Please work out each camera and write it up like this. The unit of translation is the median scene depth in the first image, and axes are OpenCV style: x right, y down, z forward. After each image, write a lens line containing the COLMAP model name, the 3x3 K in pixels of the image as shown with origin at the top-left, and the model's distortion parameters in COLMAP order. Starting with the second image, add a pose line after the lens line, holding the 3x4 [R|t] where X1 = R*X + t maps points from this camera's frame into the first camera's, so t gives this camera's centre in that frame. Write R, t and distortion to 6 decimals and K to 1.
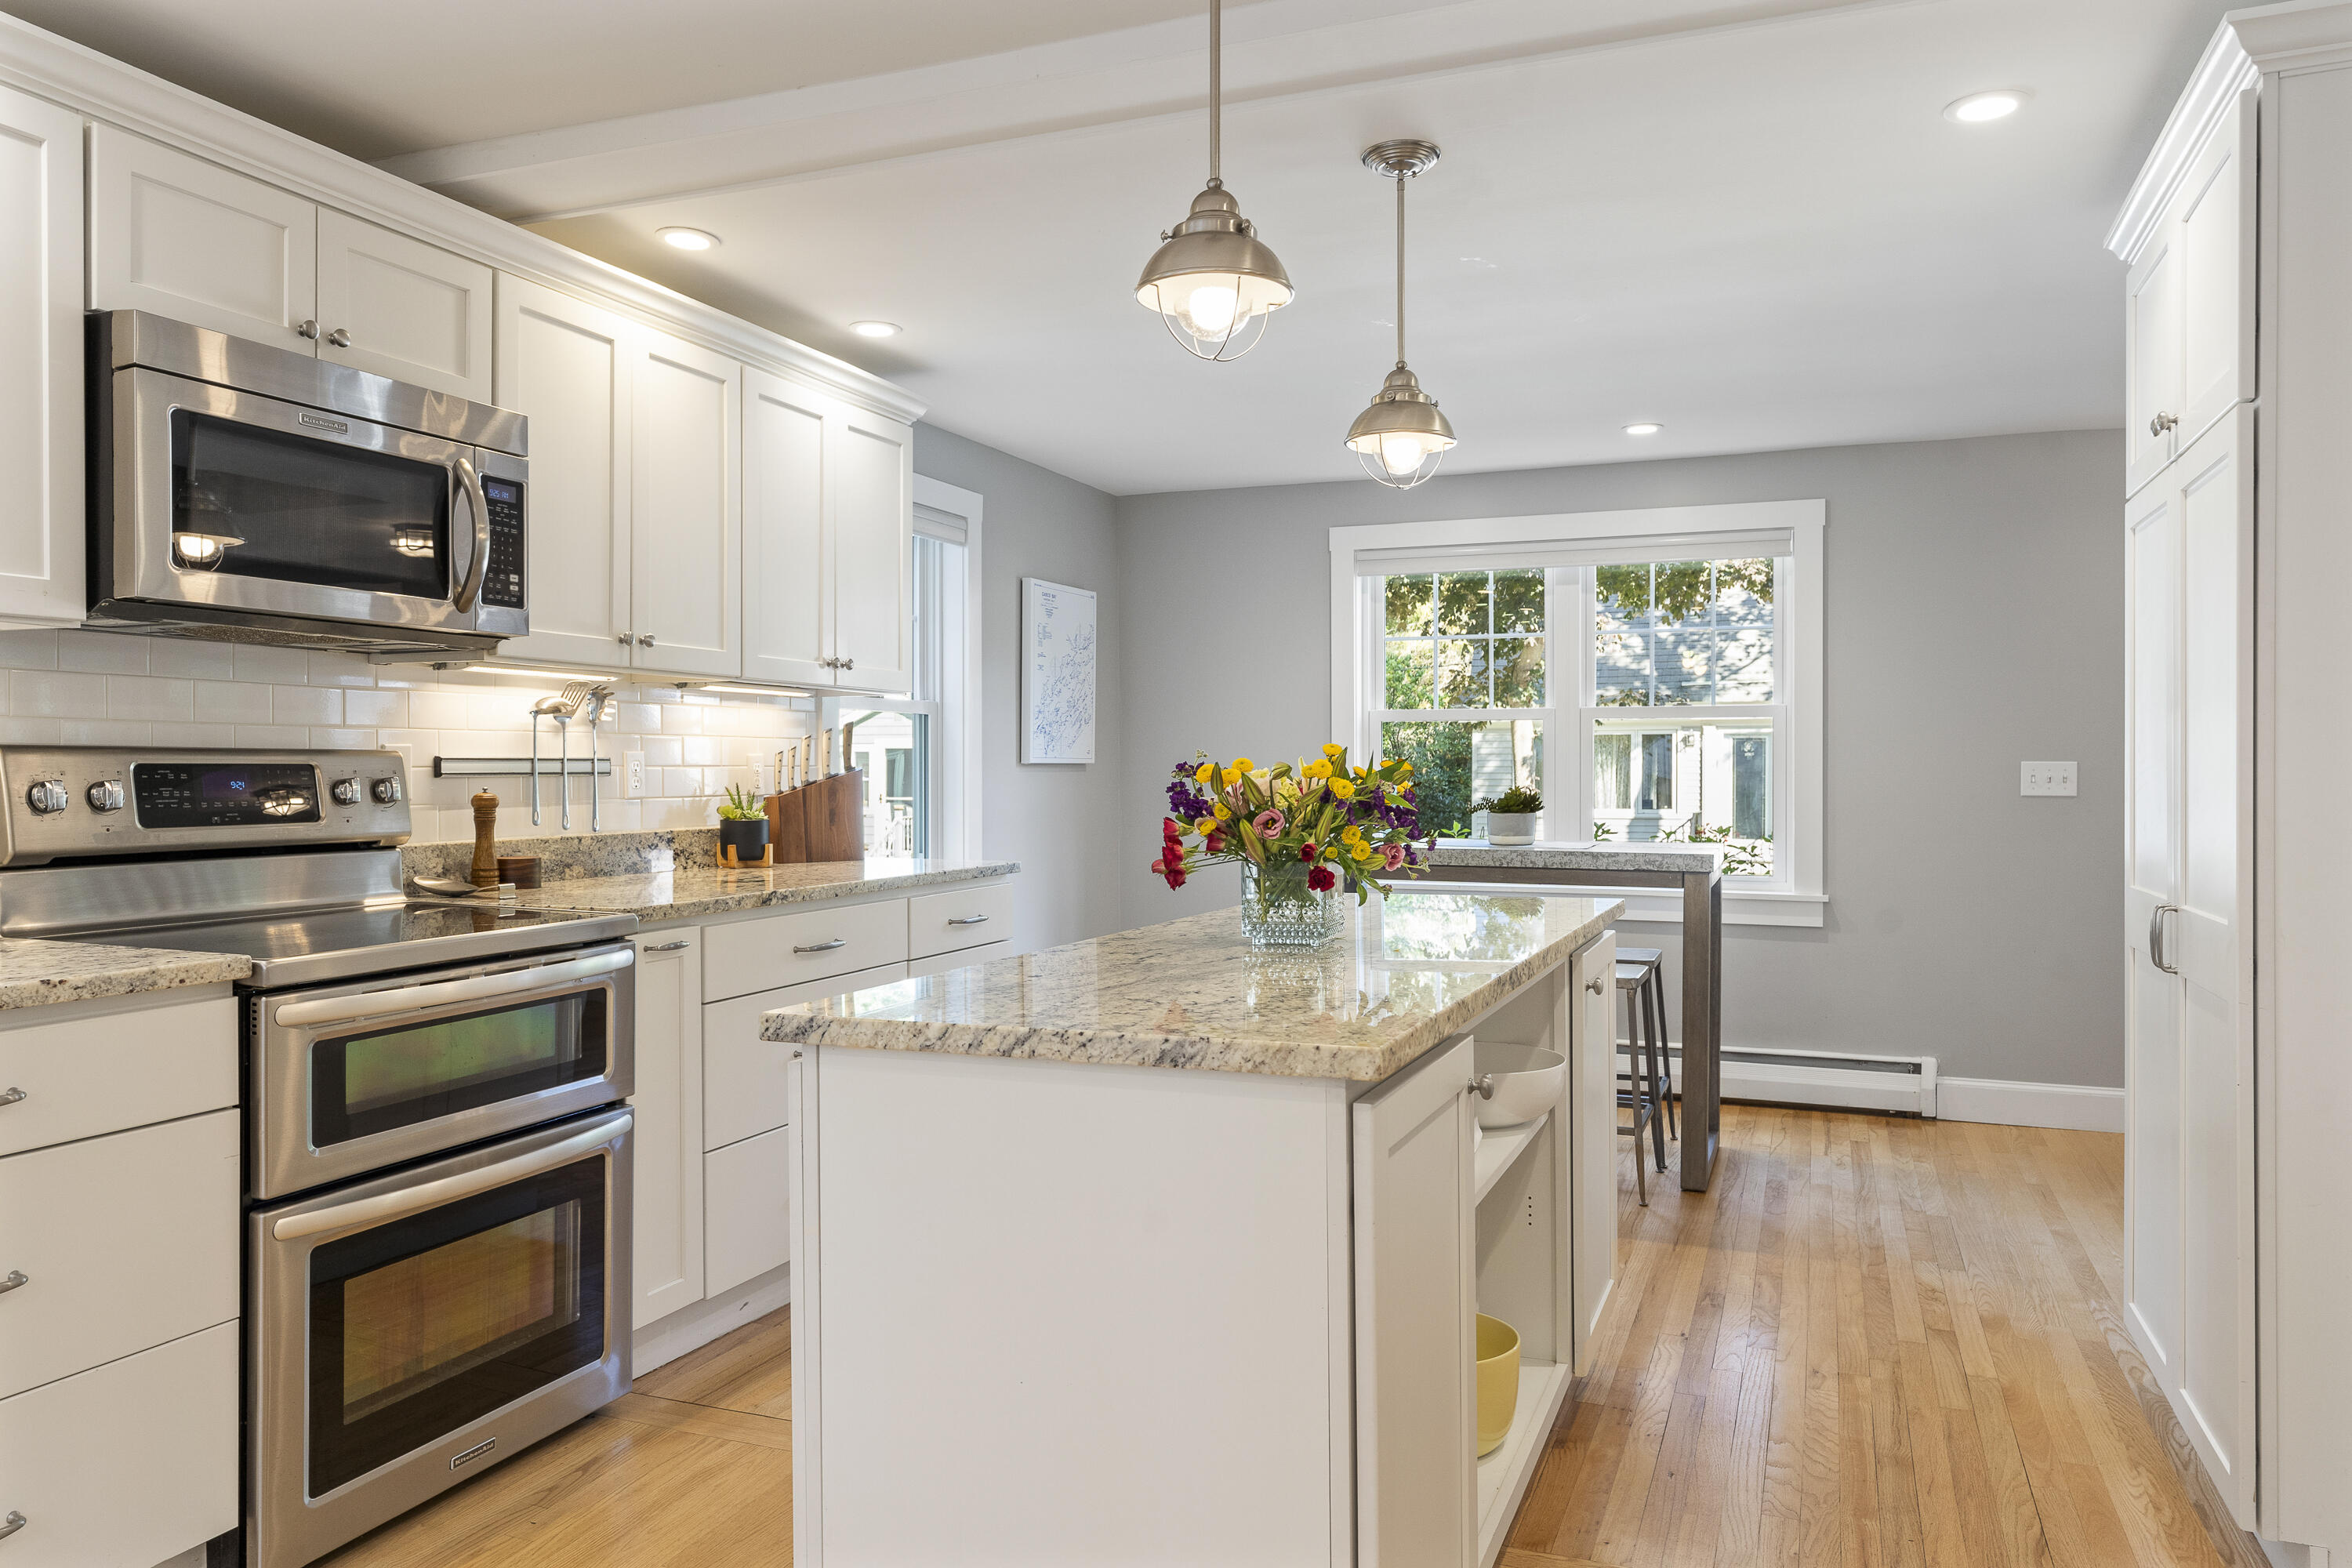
lens RADIAL K [[1652.0, 0, 1185.1], [0, 1652.0, 778.4], [0, 0, 1]] dist [0.001540, 0.001905]
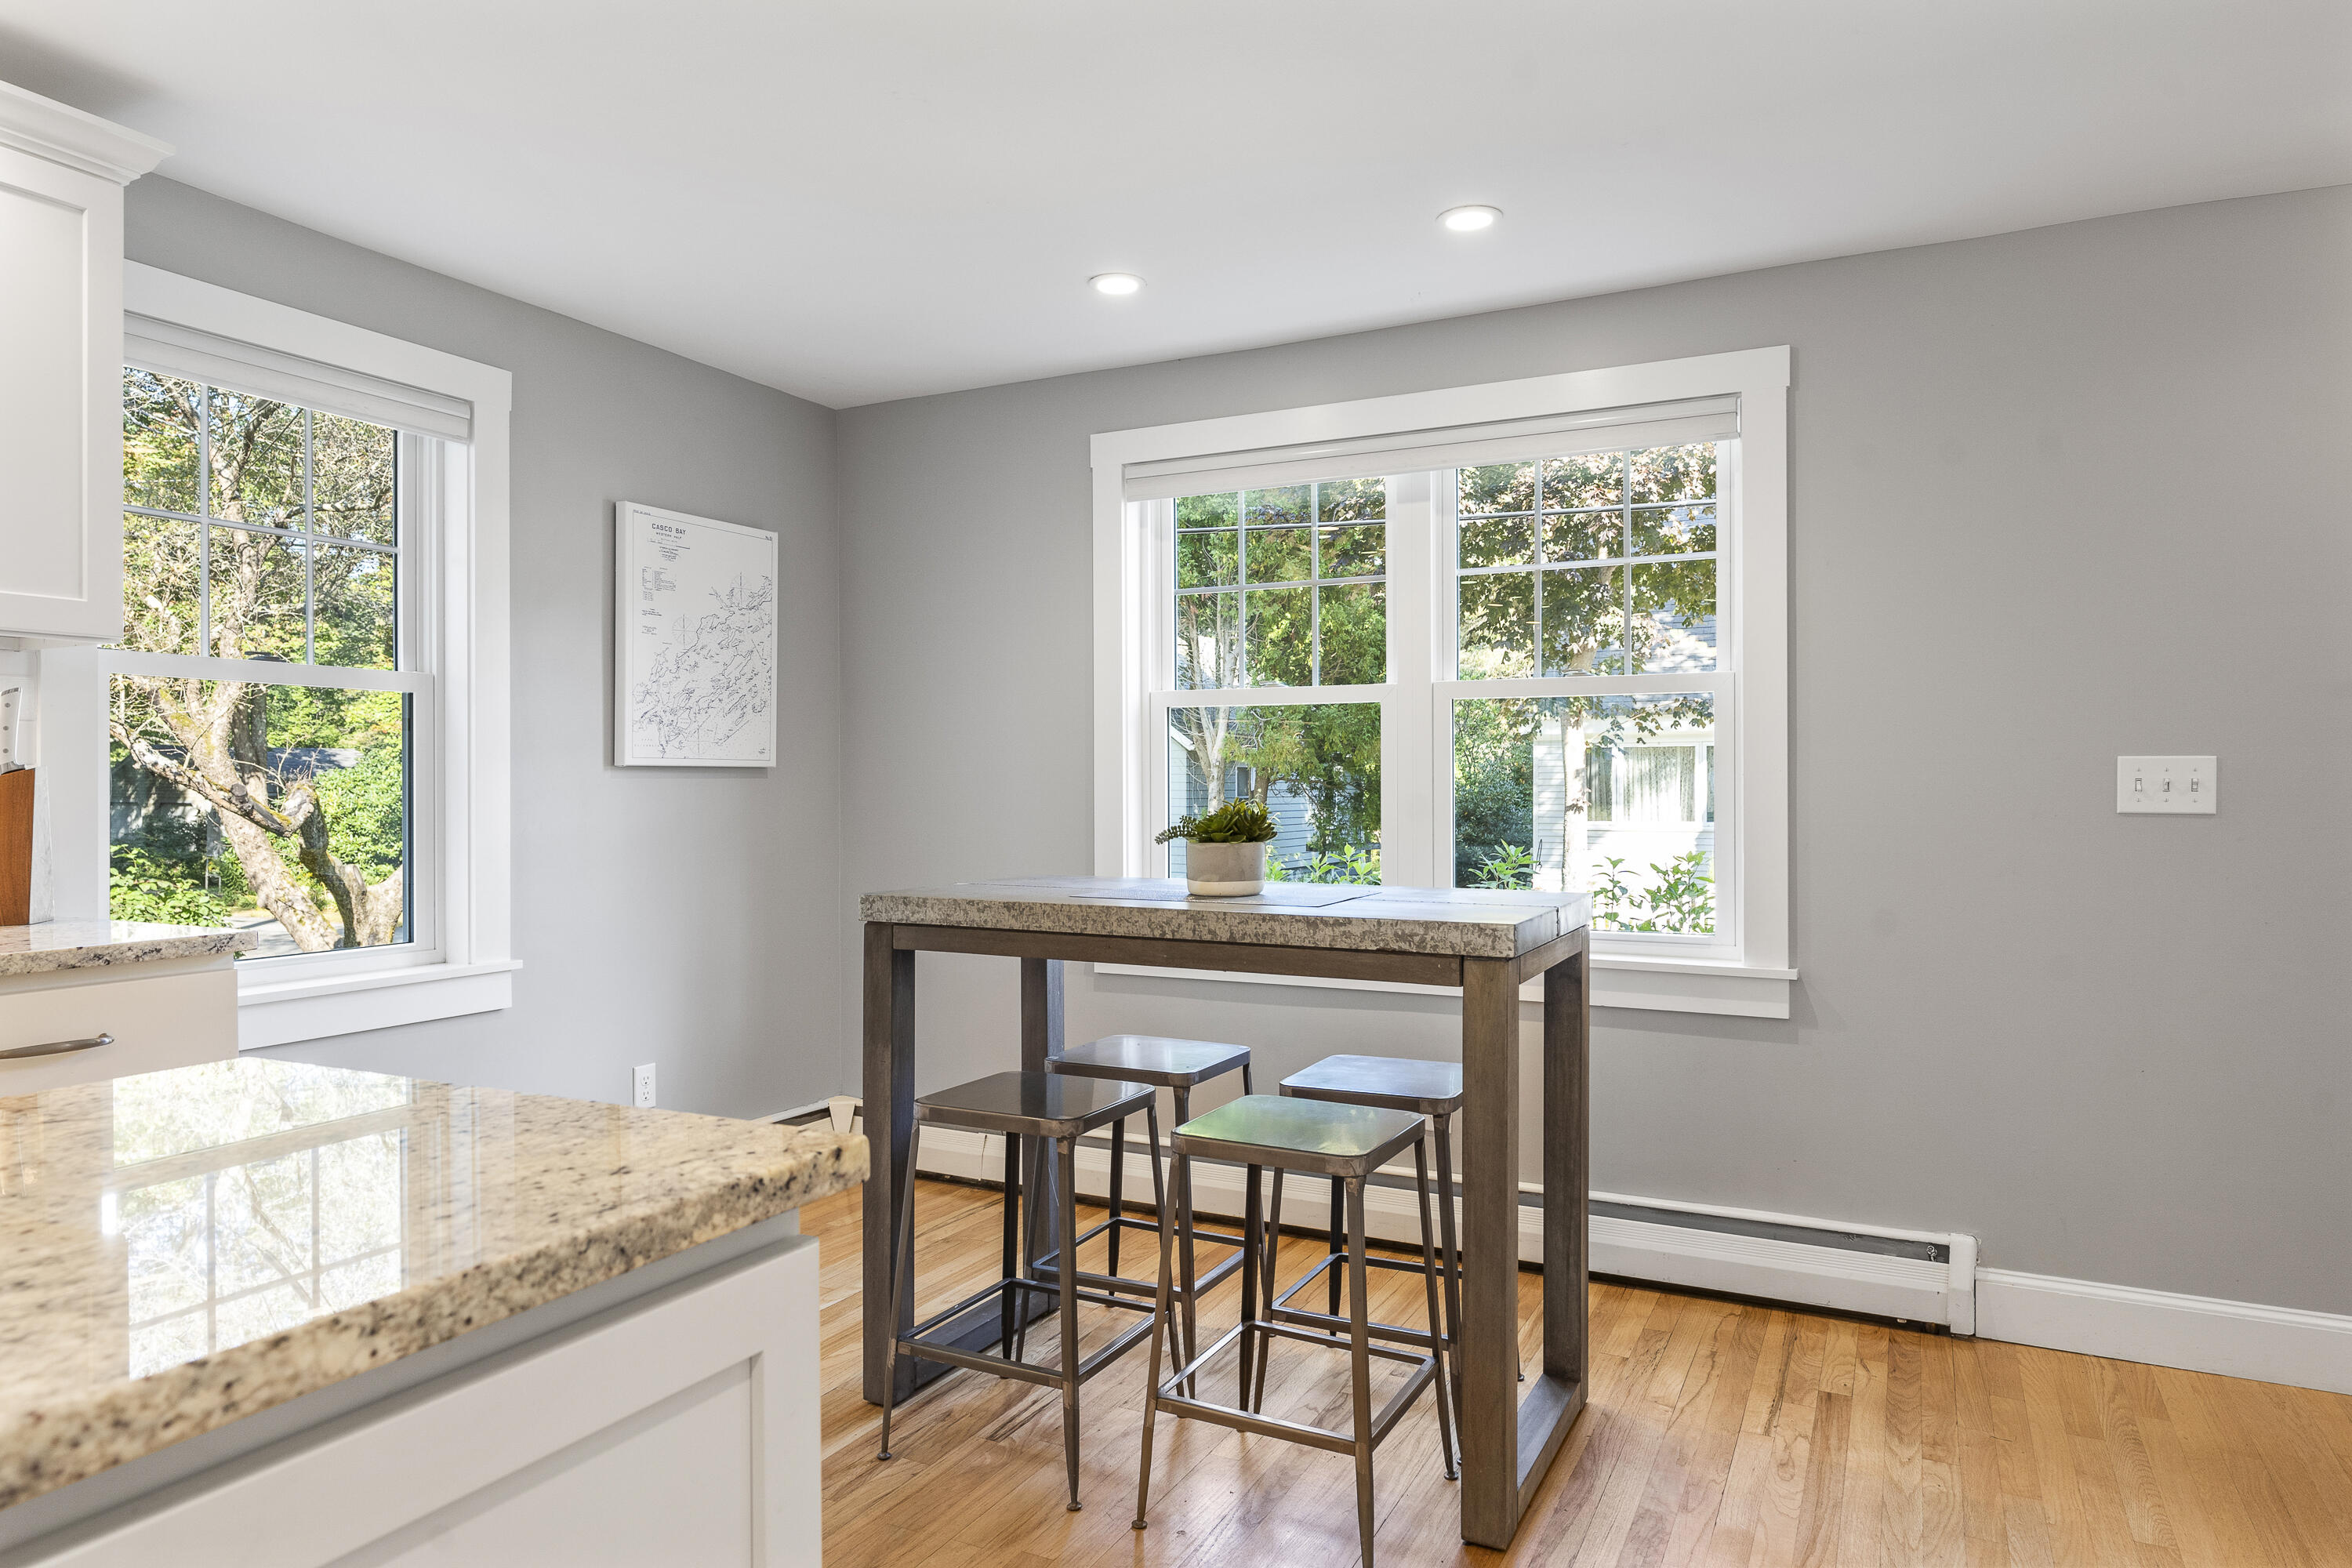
lens RADIAL K [[1500.9, 0, 1172.7], [0, 1500.9, 784.9], [0, 0, 1]] dist [0.002112, 0.001394]
pose [[0.995805, -0.001898, -0.091485, 0.268380], [0.001456, 0.999987, -0.004899, 0.003095], [0.091494, 0.004745, 0.995794, 0.533188]]
